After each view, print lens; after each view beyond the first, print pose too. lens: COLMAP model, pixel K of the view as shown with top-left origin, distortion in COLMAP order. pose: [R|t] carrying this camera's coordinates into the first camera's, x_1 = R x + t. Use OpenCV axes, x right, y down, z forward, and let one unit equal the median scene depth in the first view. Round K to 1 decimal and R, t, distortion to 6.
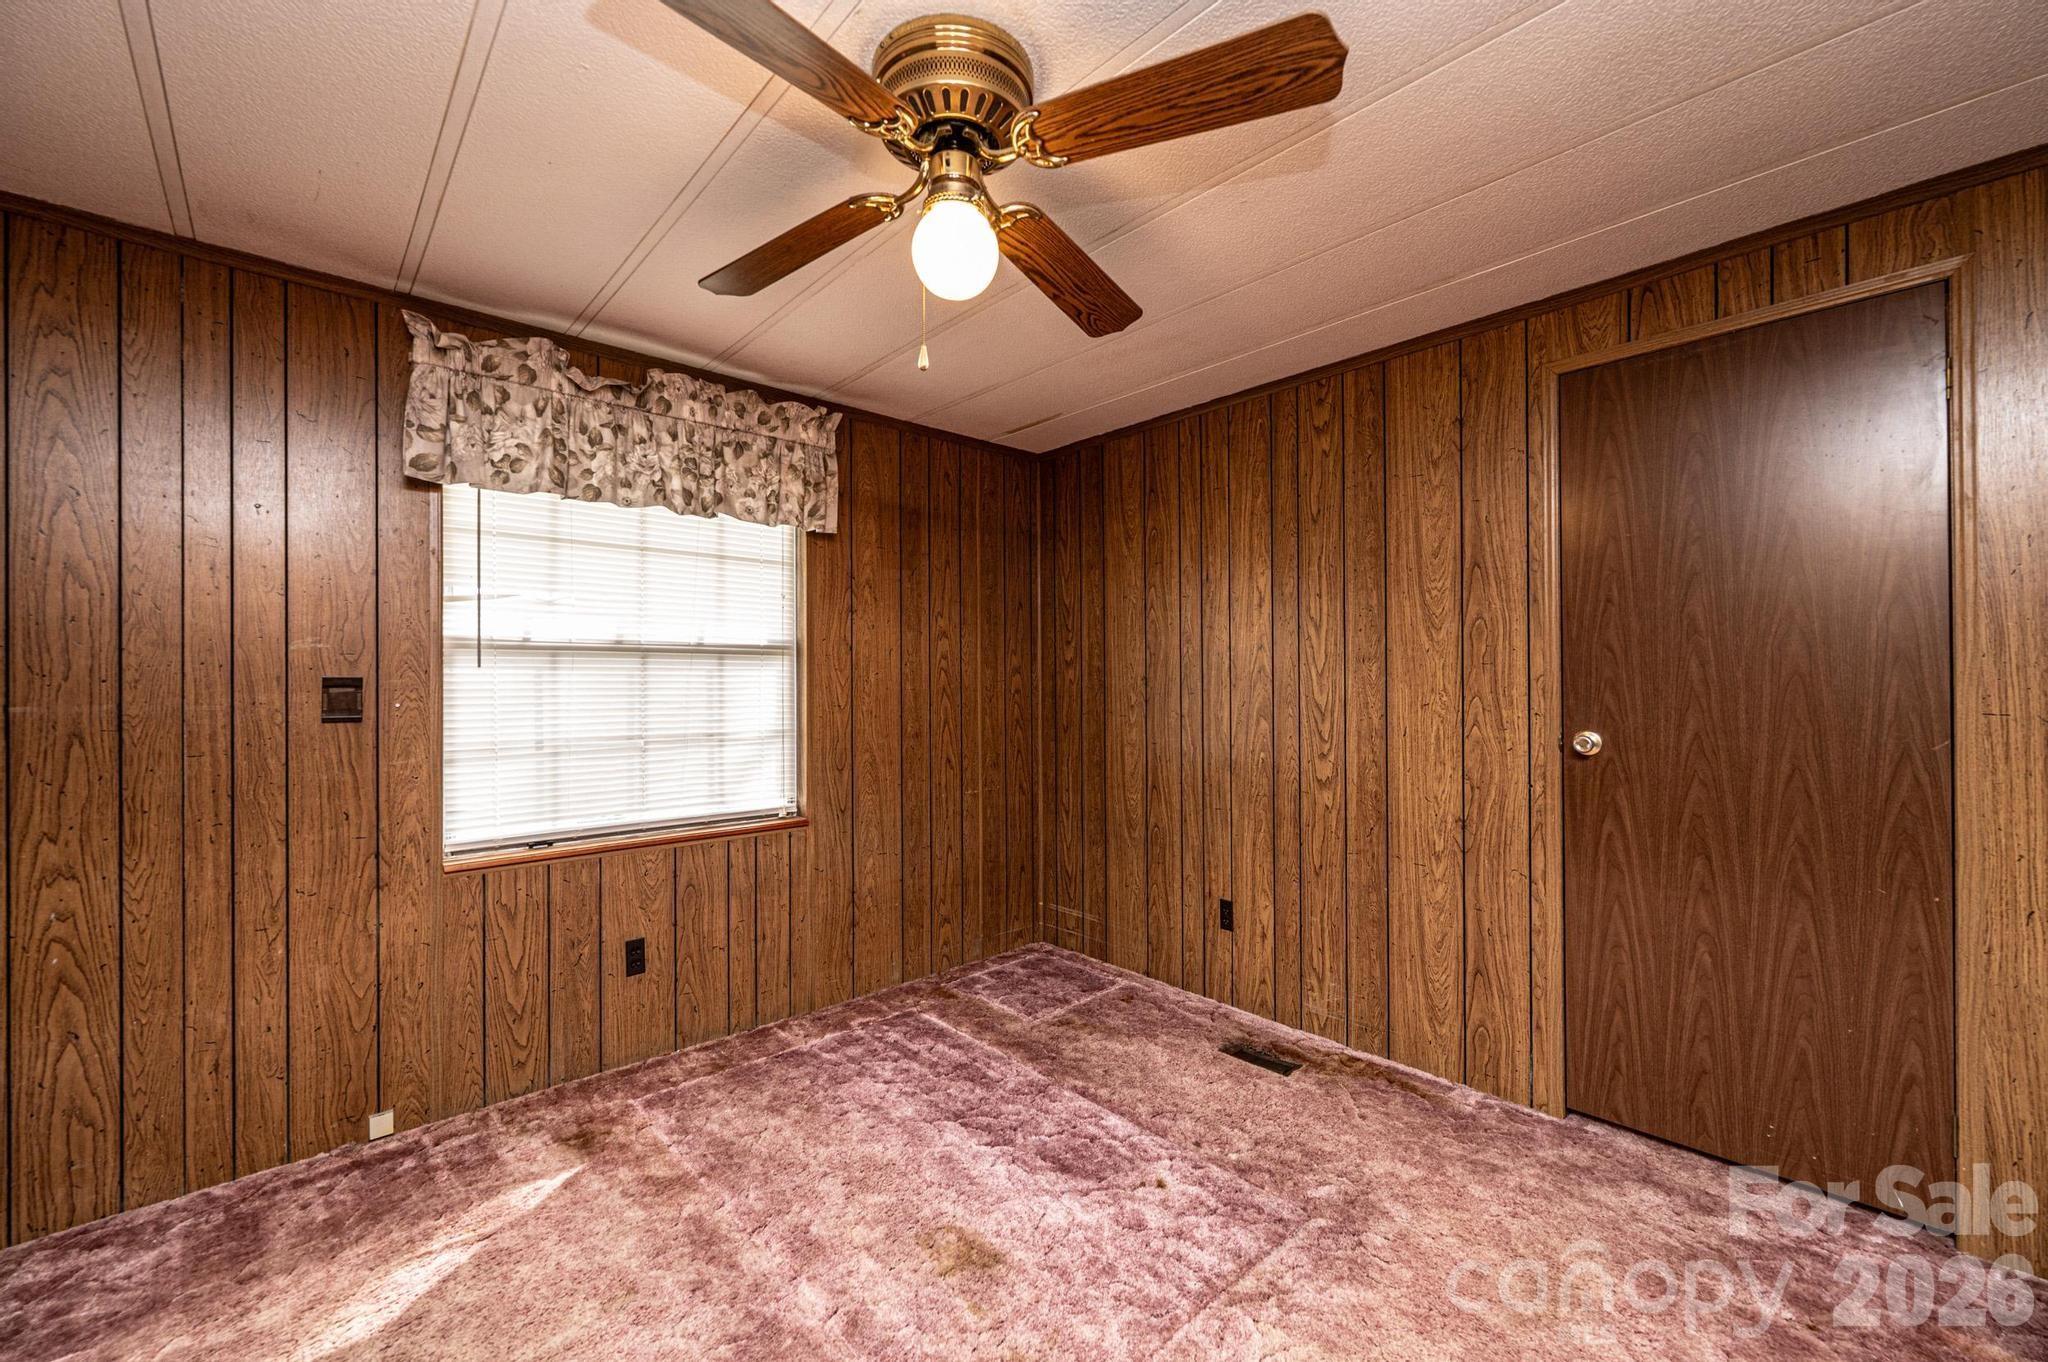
lens RADIAL K [[815.4, 0, 1024.0], [0, 815.4, 681.0], [0, 0, 1]] dist [-0.000476, -0.000046]
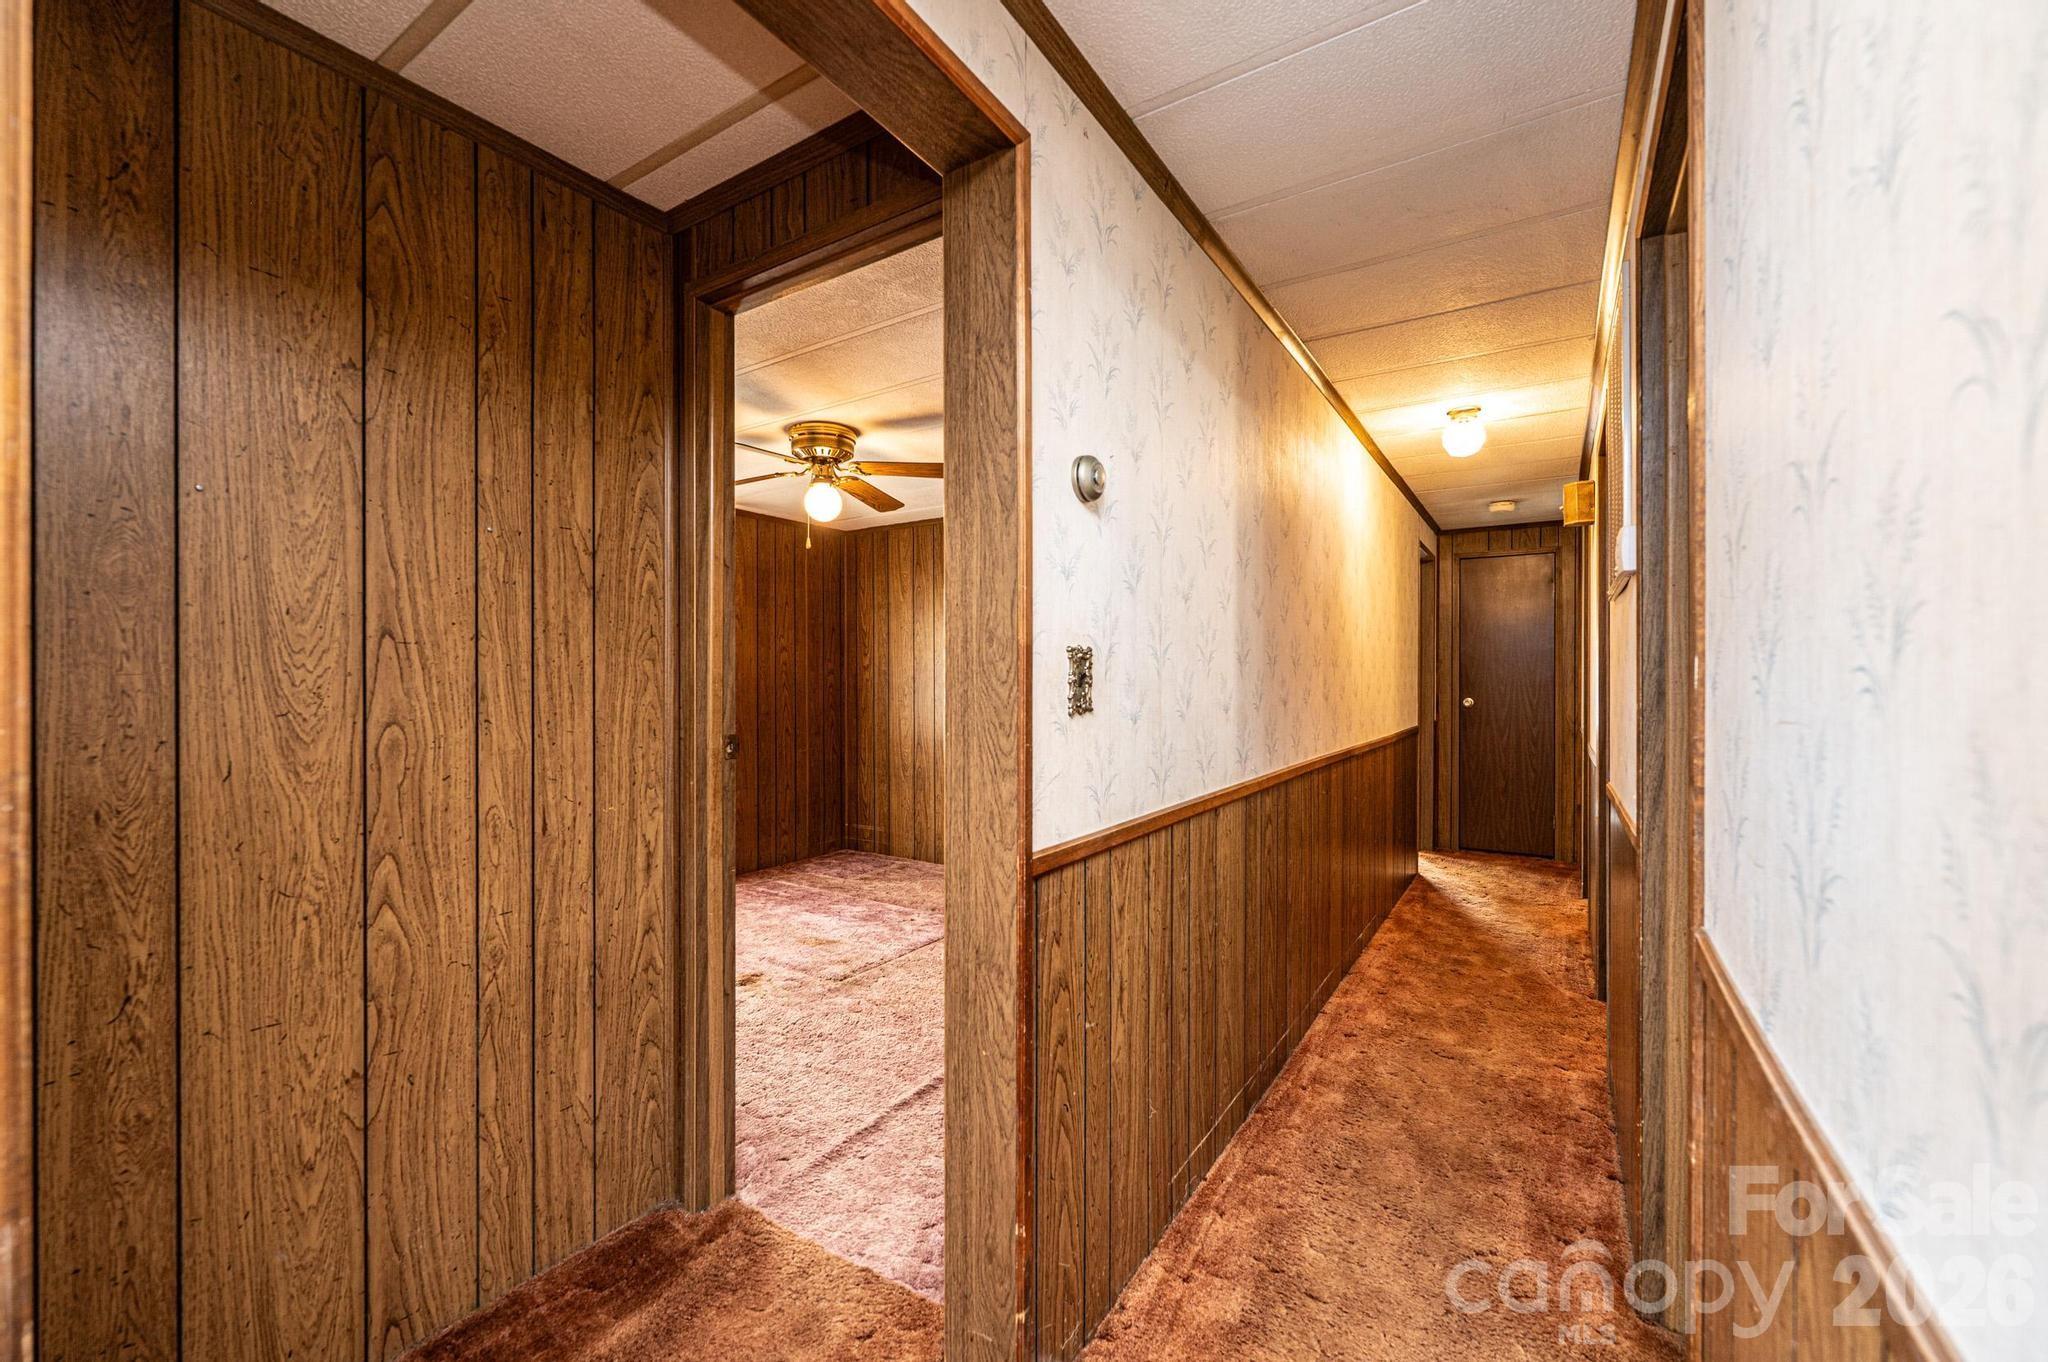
lens RADIAL K [[815.4, 0, 1024.0], [0, 815.4, 681.0], [0, 0, 1]] dist [-0.000476, -0.000046]
pose [[0.967673, 0.003055, 0.252190, -0.048569], [-0.003197, 0.999995, 0.000154, 0.002455], [-0.252188, -0.000955, 0.967678, -0.626251]]
